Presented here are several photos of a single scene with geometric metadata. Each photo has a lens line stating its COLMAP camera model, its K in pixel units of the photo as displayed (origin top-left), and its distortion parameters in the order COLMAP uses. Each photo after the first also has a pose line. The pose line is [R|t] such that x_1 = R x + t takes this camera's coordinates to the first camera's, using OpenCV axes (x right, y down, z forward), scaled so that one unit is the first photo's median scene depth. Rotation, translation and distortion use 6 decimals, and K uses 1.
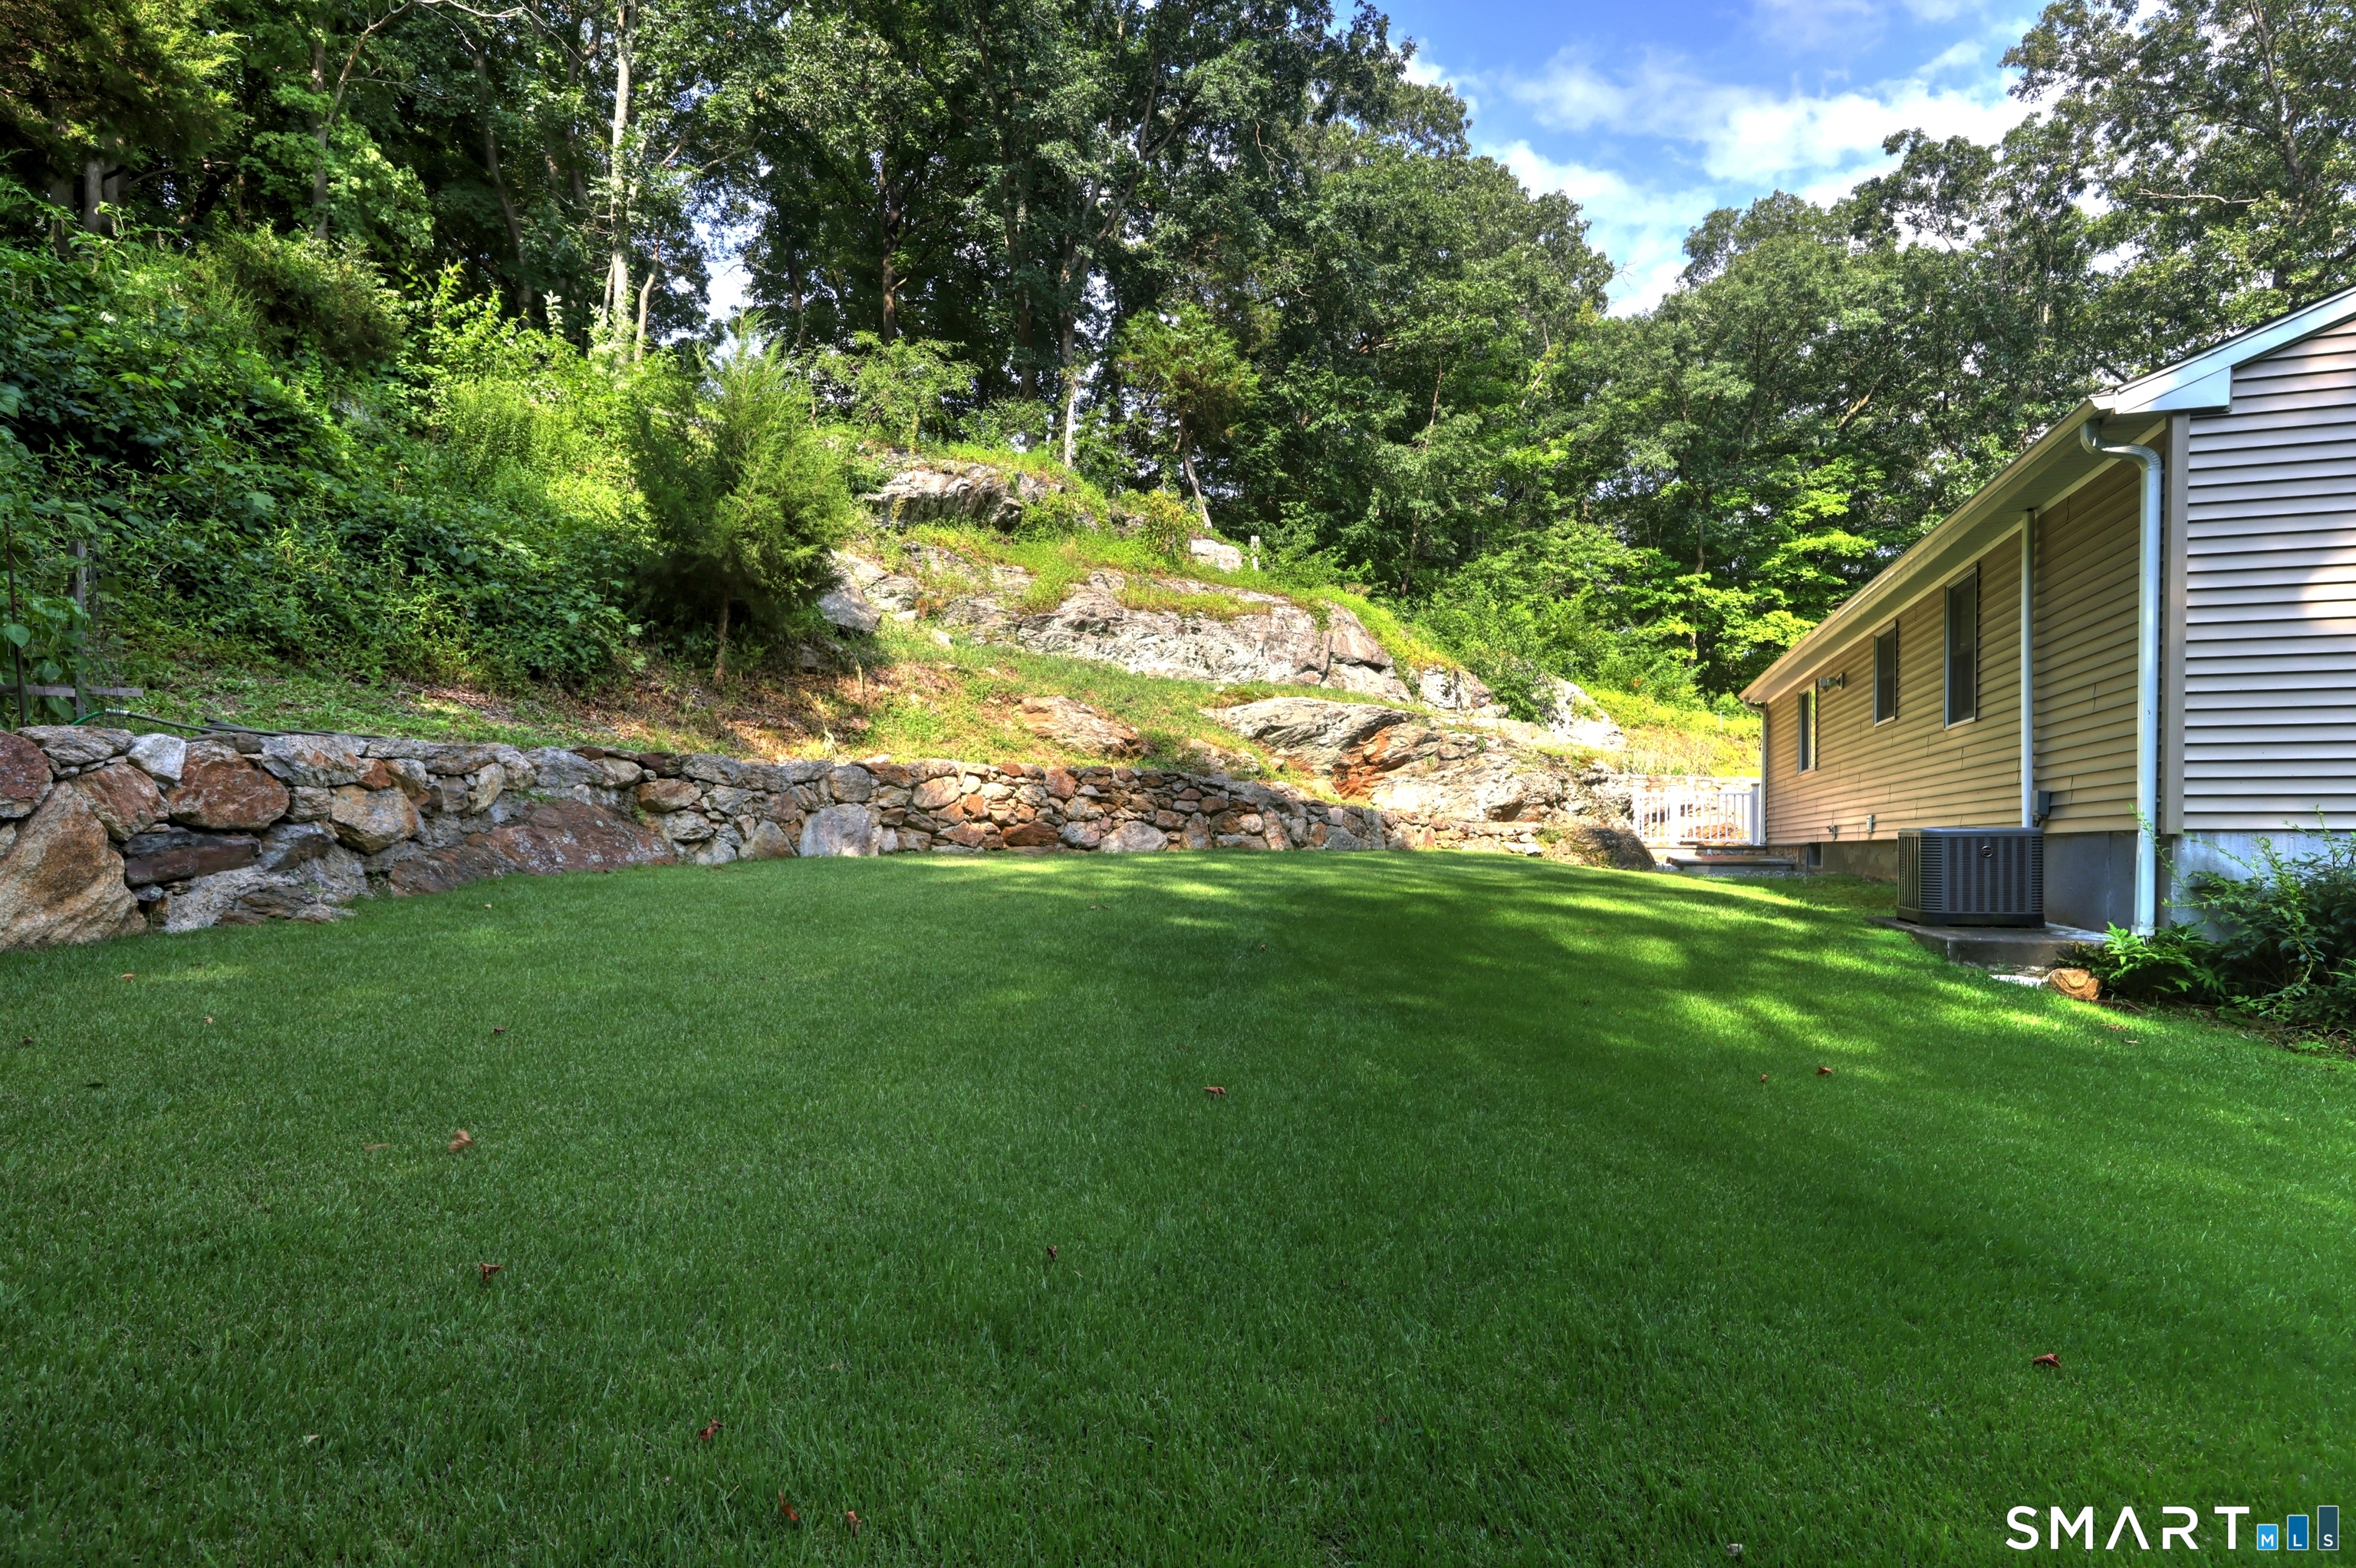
lens RADIAL K [[1133.3, 0, 1210.5], [0, 1133.3, 837.6], [0, 0, 1]] dist [0.005786, -0.002602]
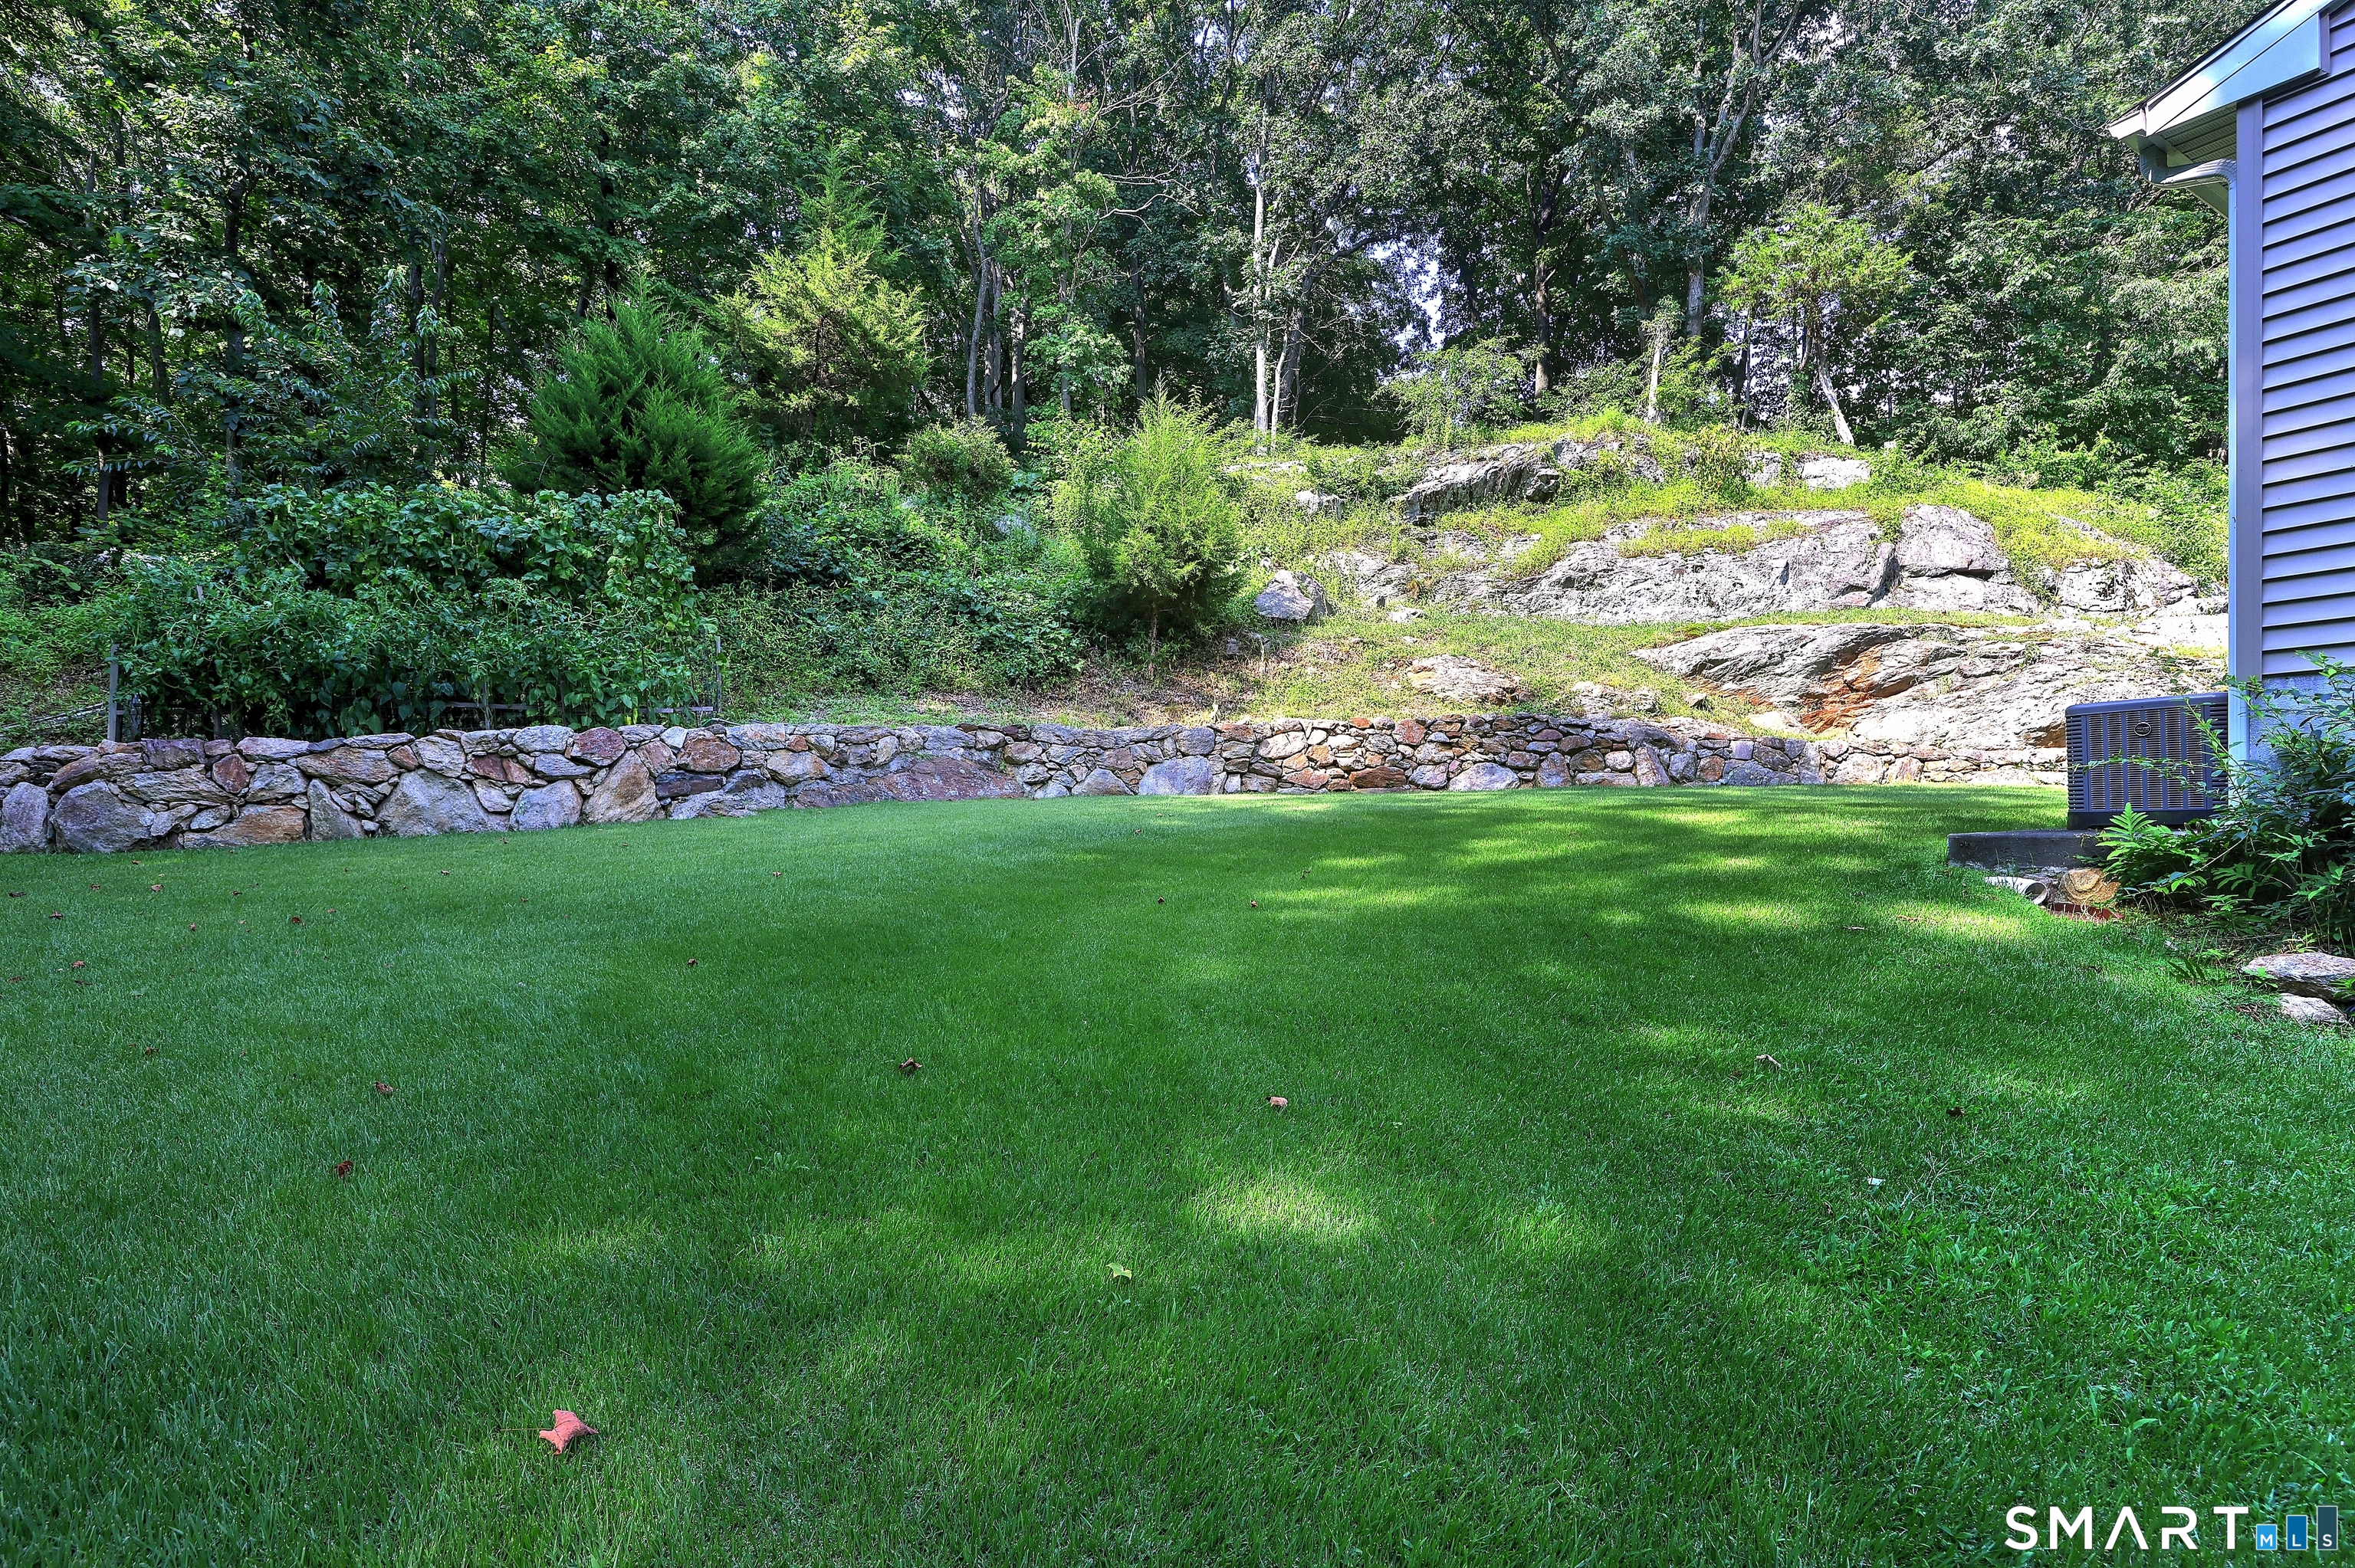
lens RADIAL K [[1132.8, 0, 1230.1], [0, 1132.8, 804.7], [0, 0, 1]] dist [0.005786, -0.002602]
pose [[0.769525, -0.027311, -0.638032, 0.339749], [0.019720, 0.999625, -0.019004, 0.032156], [0.638312, 0.002042, 0.769775, 0.011684]]
